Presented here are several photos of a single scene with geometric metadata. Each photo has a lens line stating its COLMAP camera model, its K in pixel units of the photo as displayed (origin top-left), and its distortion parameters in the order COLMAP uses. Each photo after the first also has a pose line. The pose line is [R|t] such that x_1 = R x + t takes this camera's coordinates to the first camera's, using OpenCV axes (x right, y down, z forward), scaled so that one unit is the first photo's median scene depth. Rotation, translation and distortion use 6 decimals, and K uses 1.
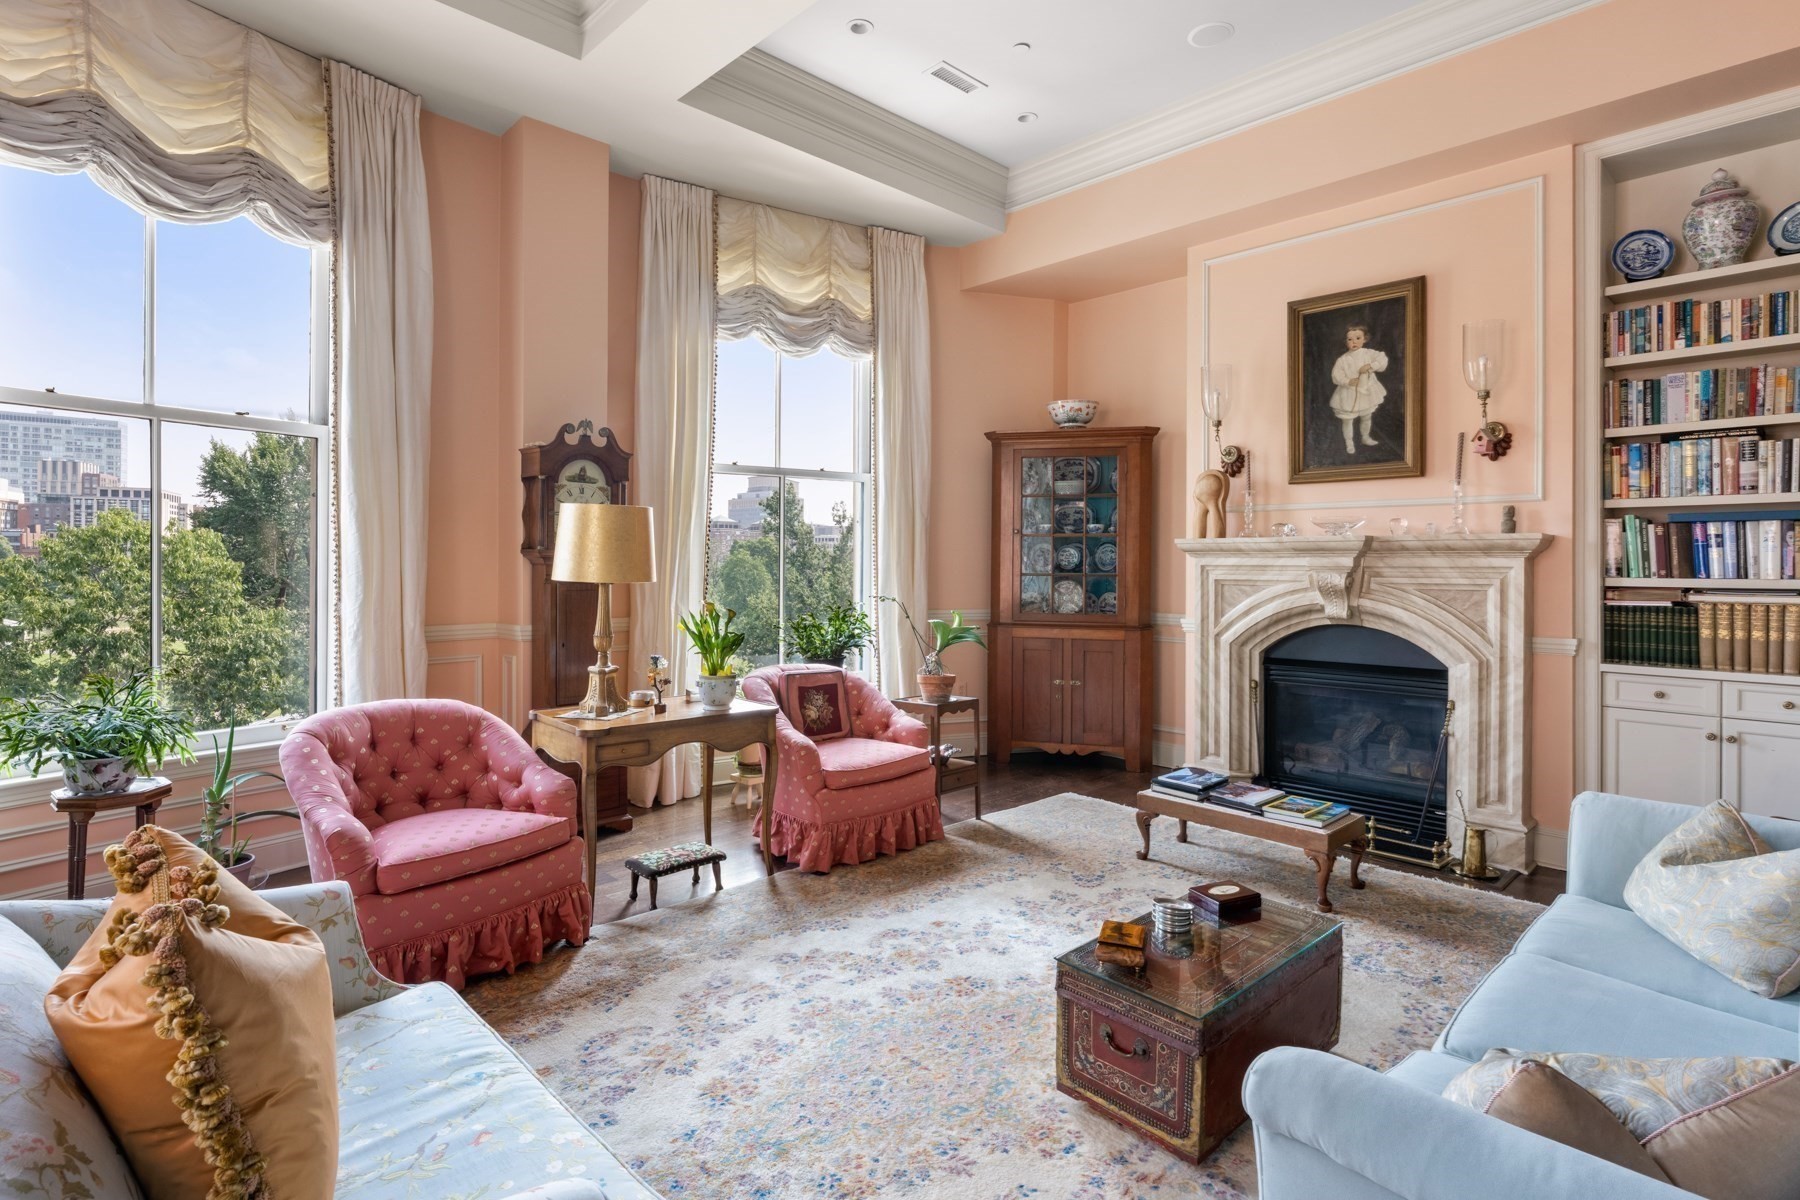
lens RADIAL K [[898.9, 0, 893.0], [0, 898.9, 564.5], [0, 0, 1]] dist [-0.000688, 0.000948]
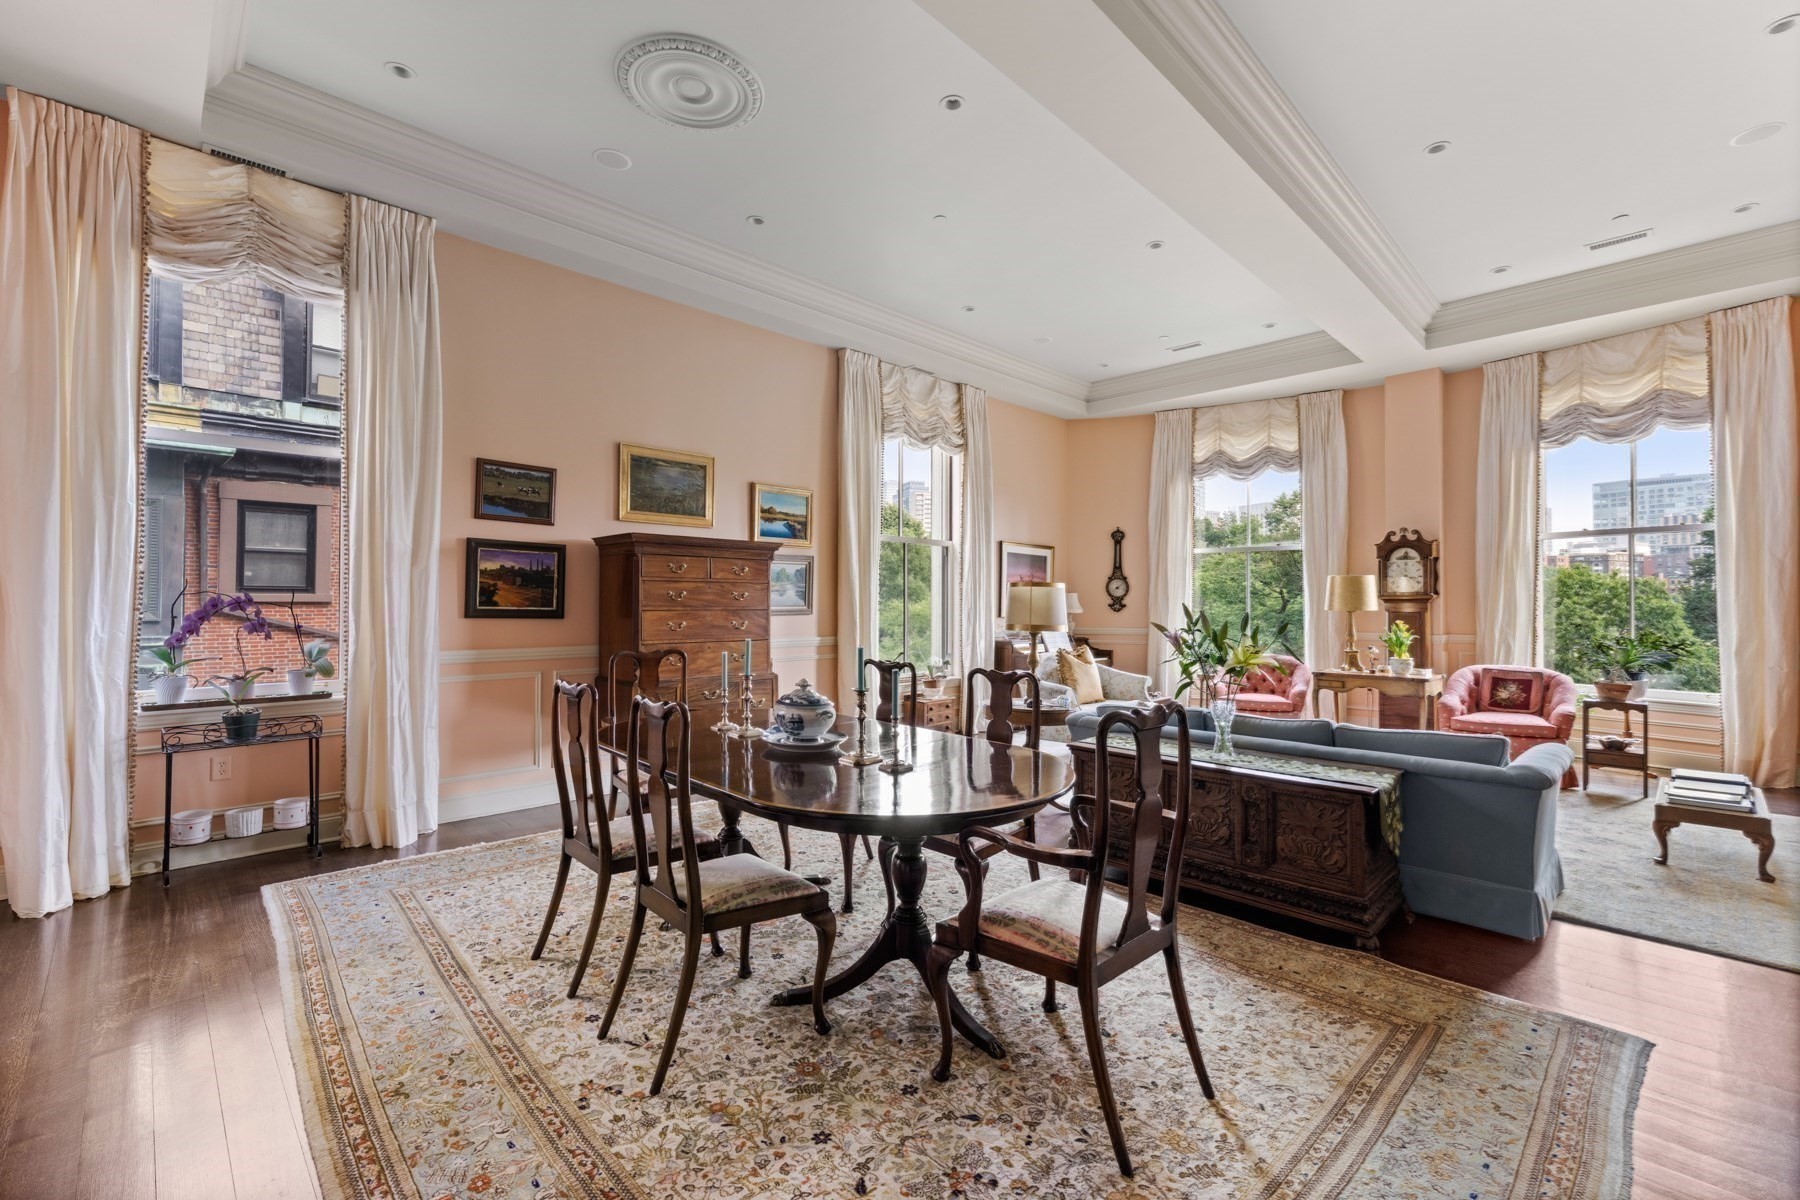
lens RADIAL K [[764.2, 0, 903.7], [0, 764.2, 592.3], [0, 0, 1]] dist [-0.000956, -0.000330]
pose [[0.018730, -0.019336, -0.999638, 1.244419], [0.000614, 0.999813, -0.019328, 0.008494], [0.999824, -0.000252, 0.018738, -0.094930]]
